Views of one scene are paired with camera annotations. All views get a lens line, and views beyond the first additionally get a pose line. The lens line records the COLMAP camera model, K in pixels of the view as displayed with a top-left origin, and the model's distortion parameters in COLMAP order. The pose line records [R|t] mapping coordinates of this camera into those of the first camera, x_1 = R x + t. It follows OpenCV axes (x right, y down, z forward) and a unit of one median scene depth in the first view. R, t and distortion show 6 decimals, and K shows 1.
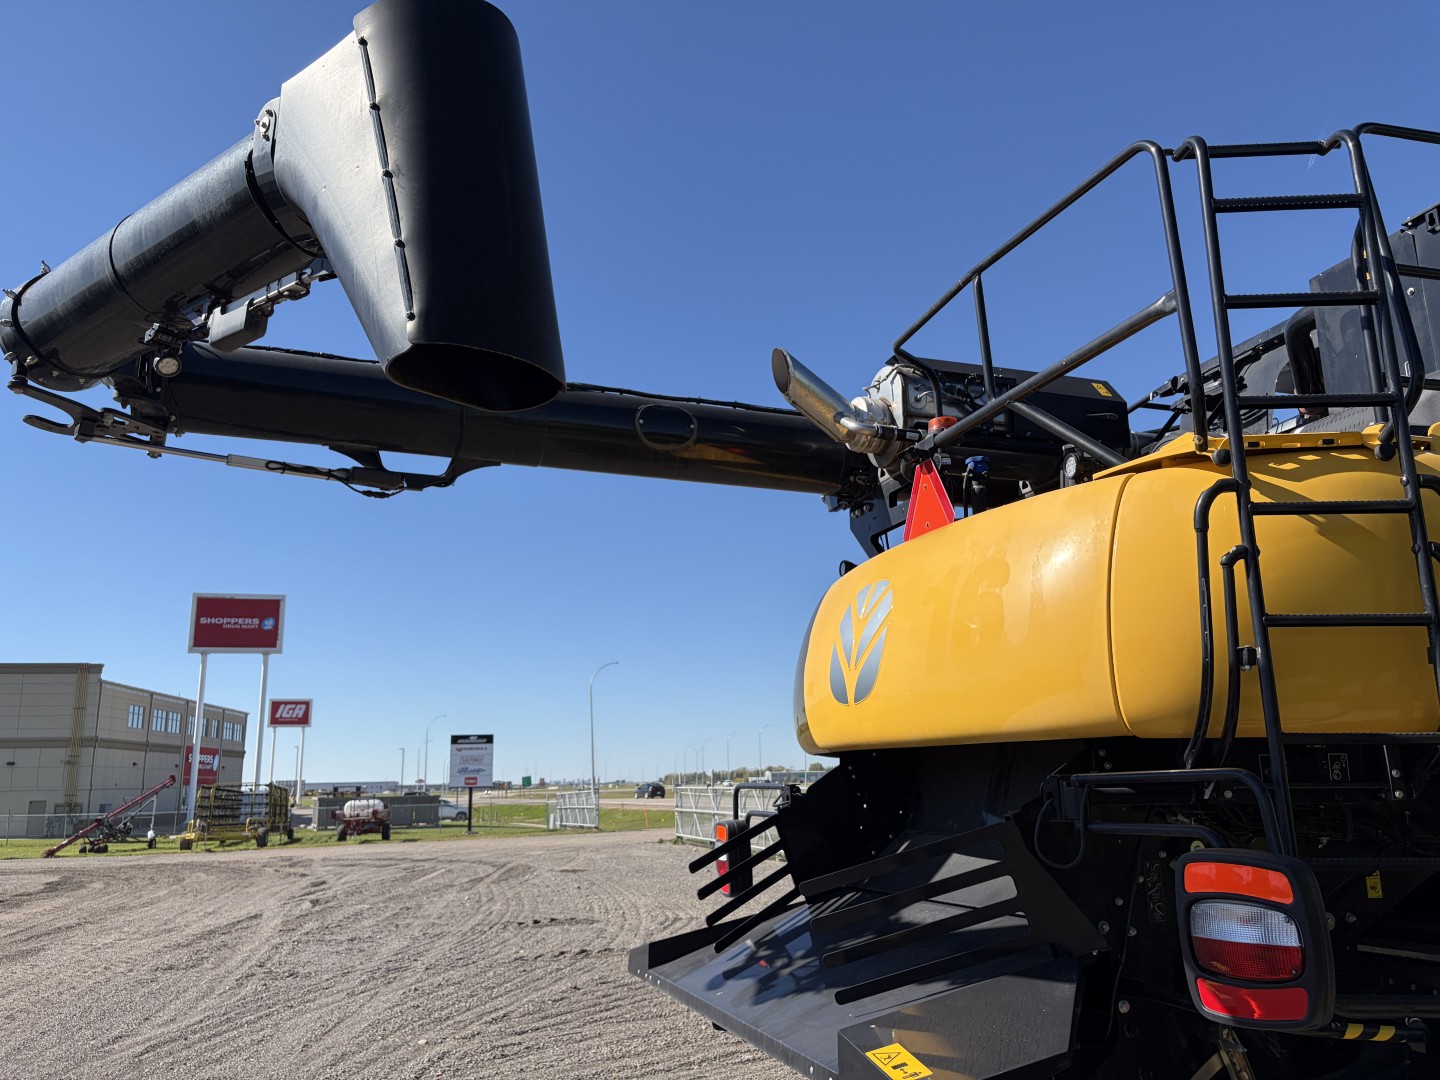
lens RADIAL K [[1018.4, 0, 720.0], [0, 1018.4, 540.0], [0, 0, 1]] dist [0.029055, -0.053298]
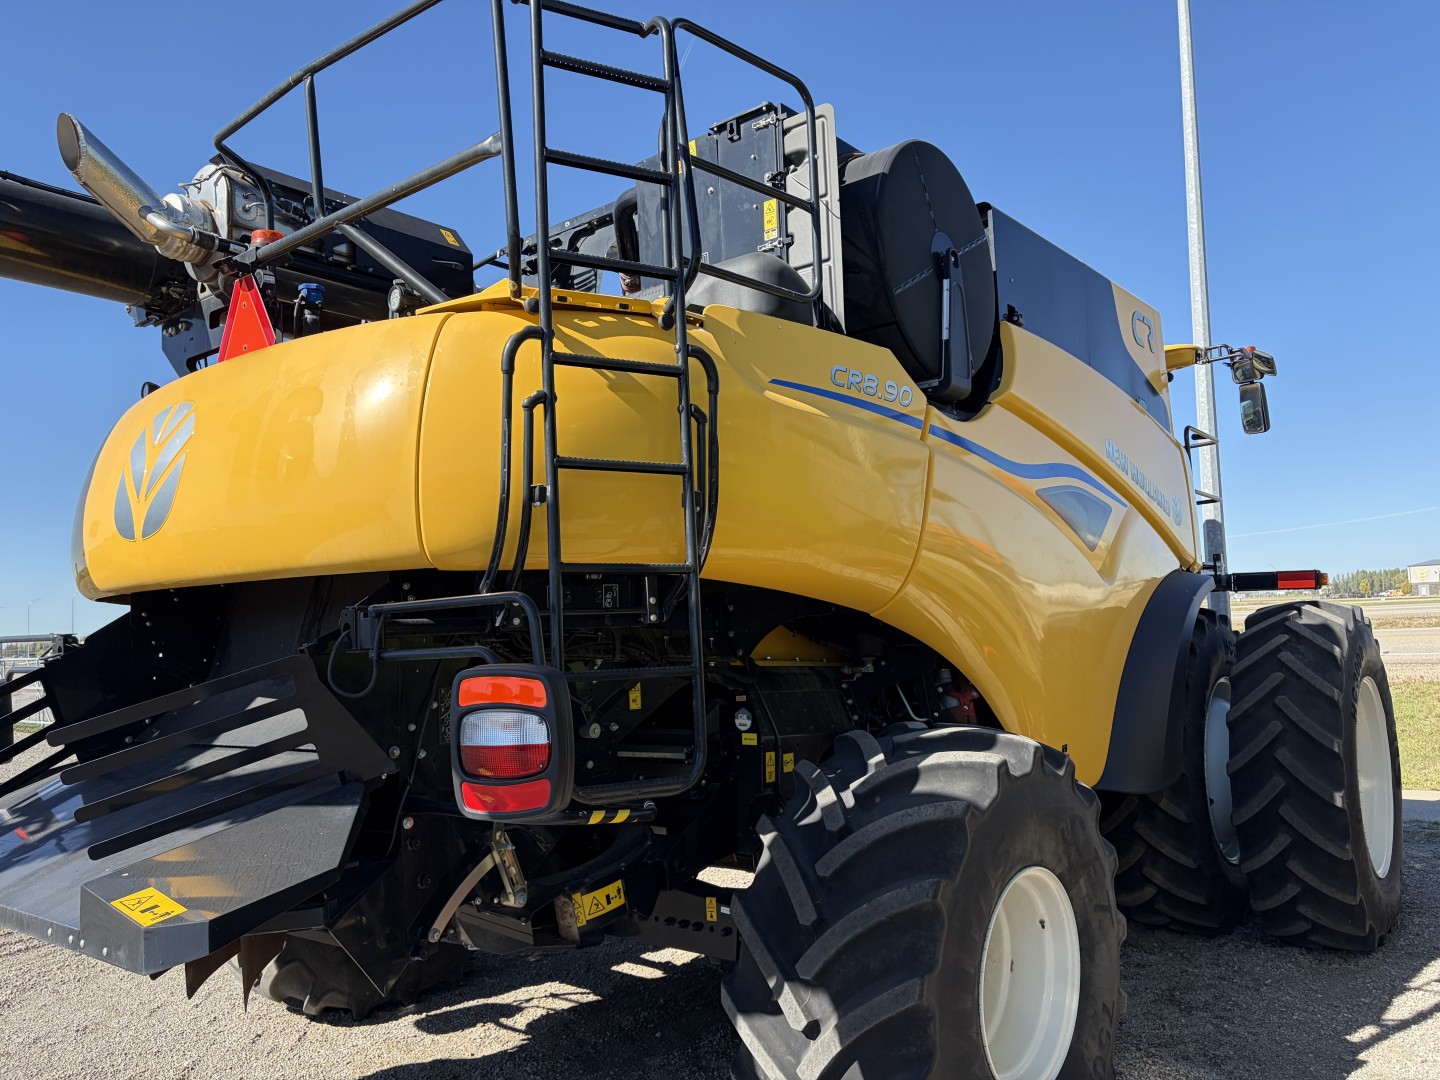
lens RADIAL K [[1018.4, 0, 720.0], [0, 1018.4, 540.0], [0, 0, 1]] dist [0.029055, -0.053298]
pose [[0.845413, 0.026307, 0.533465, 0.095733], [-0.085360, 0.992603, 0.086326, 0.048831], [-0.527248, -0.118517, 0.841406, -0.014802]]
